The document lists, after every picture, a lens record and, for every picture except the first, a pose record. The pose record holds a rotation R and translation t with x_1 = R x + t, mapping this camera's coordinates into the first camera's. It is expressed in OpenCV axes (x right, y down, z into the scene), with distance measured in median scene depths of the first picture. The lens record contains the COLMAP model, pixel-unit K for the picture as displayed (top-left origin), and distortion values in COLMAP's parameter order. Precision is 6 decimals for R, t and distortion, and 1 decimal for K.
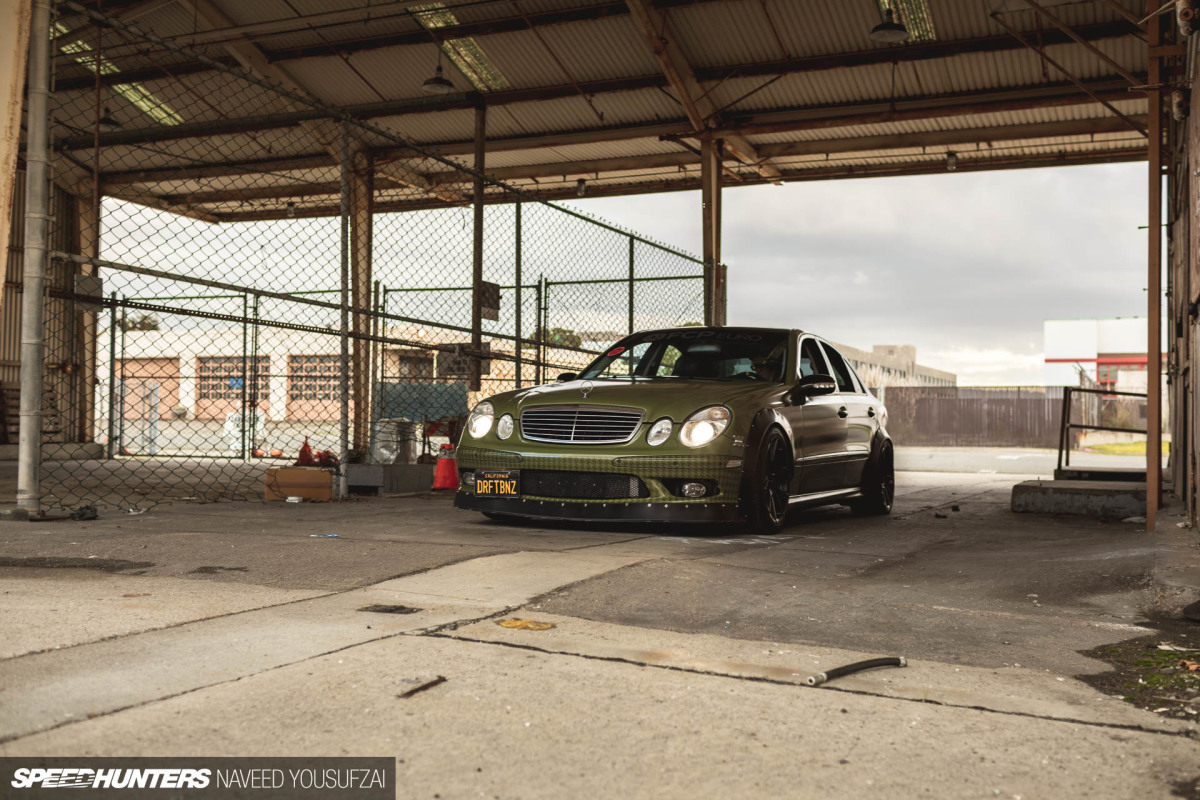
lens RADIAL K [[1228.4, 0, 600.0], [0, 1228.4, 400.0], [0, 0, 1]] dist [0.002278, 0.000121]
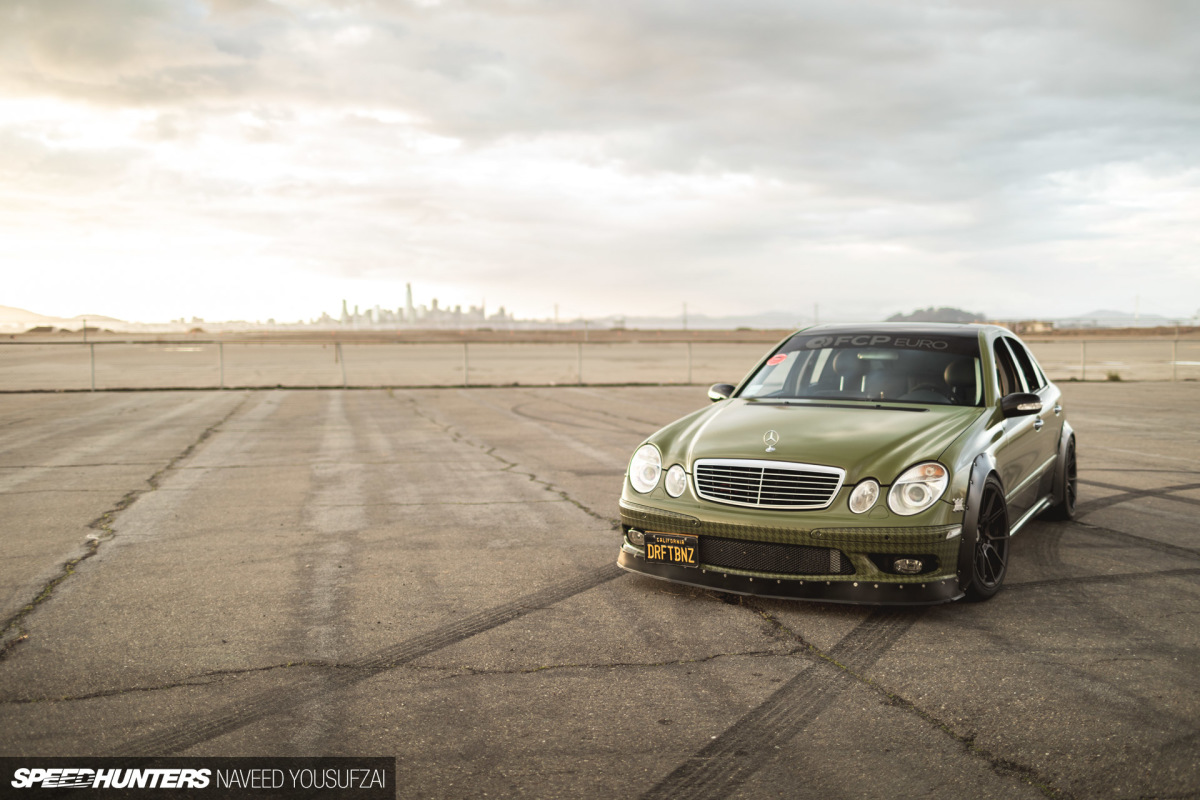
lens RADIAL K [[1148.3, 0, 600.0], [0, 1148.3, 400.0], [0, 0, 1]] dist [0.010324, 0.001234]
pose [[0.997265, -0.022122, -0.070523, -0.077393], [0.028600, 0.995328, 0.092213, -0.120254], [0.068154, -0.093978, 0.993239, 0.199553]]
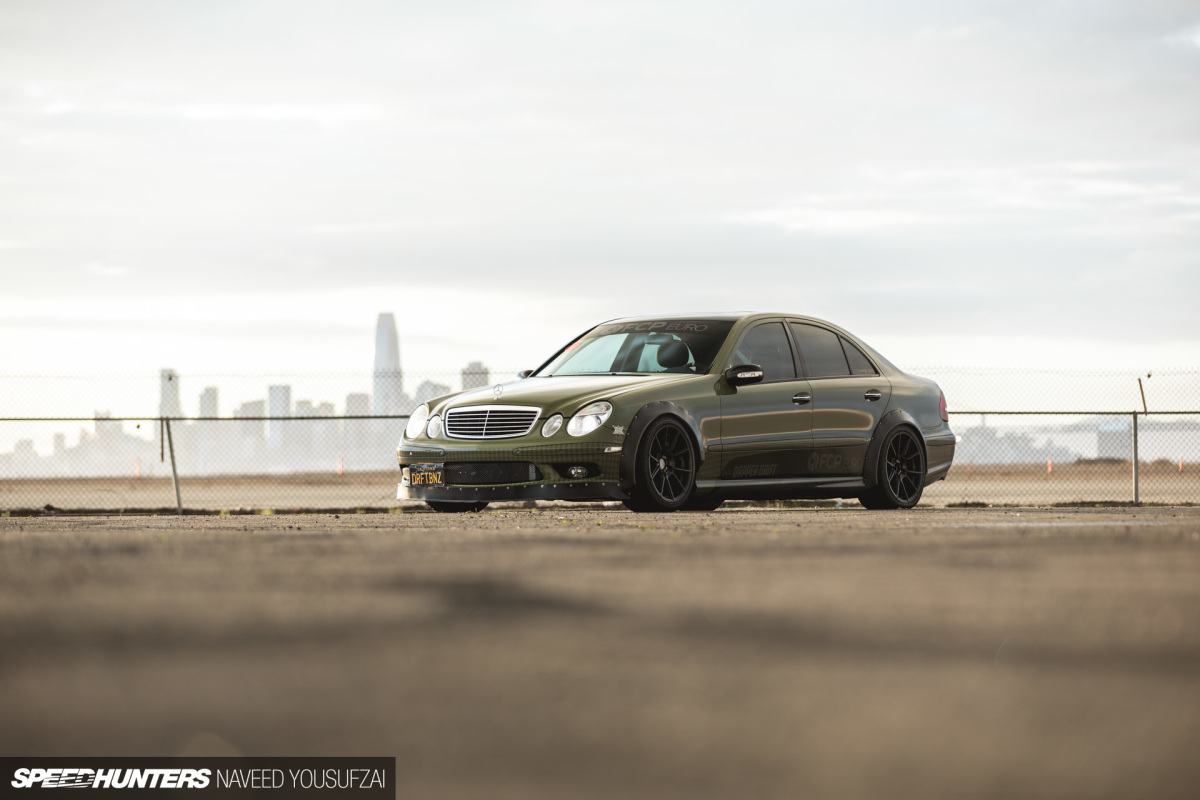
lens RADIAL K [[4190.1, 0, 600.0], [0, 4190.1, 400.0], [0, 0, 1]] dist [-0.147728, -0.959438]
pose [[0.982437, -0.042710, -0.181639, 0.838855], [0.045027, 0.998948, 0.008654, -0.031965], [0.181078, -0.016680, 0.983327, -3.010058]]
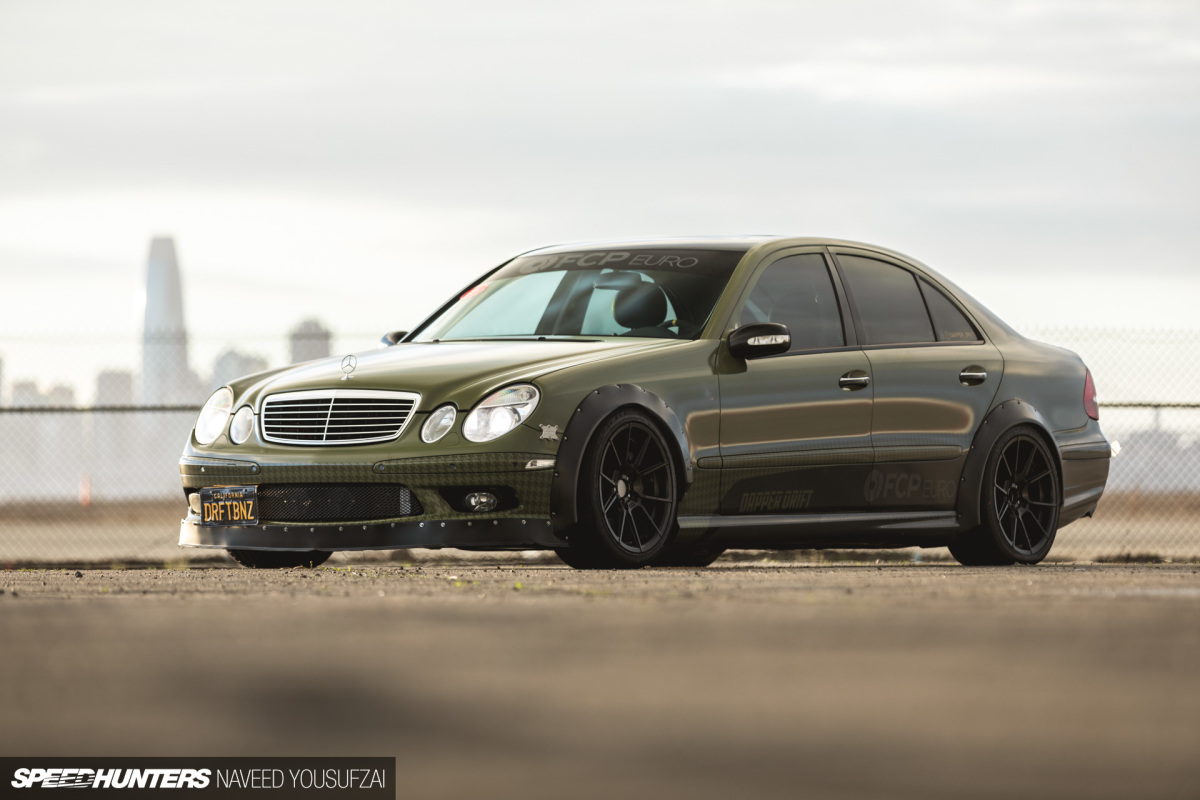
lens RADIAL K [[6932.8, 0, 600.0], [0, 6932.8, 400.0], [0, 0, 1]] dist [-0.089468, -1.429249]
pose [[0.984739, -0.038529, -0.169717, 0.831520], [0.041094, 0.999088, 0.011625, -0.031032], [0.169114, -0.018422, 0.985424, -2.981170]]
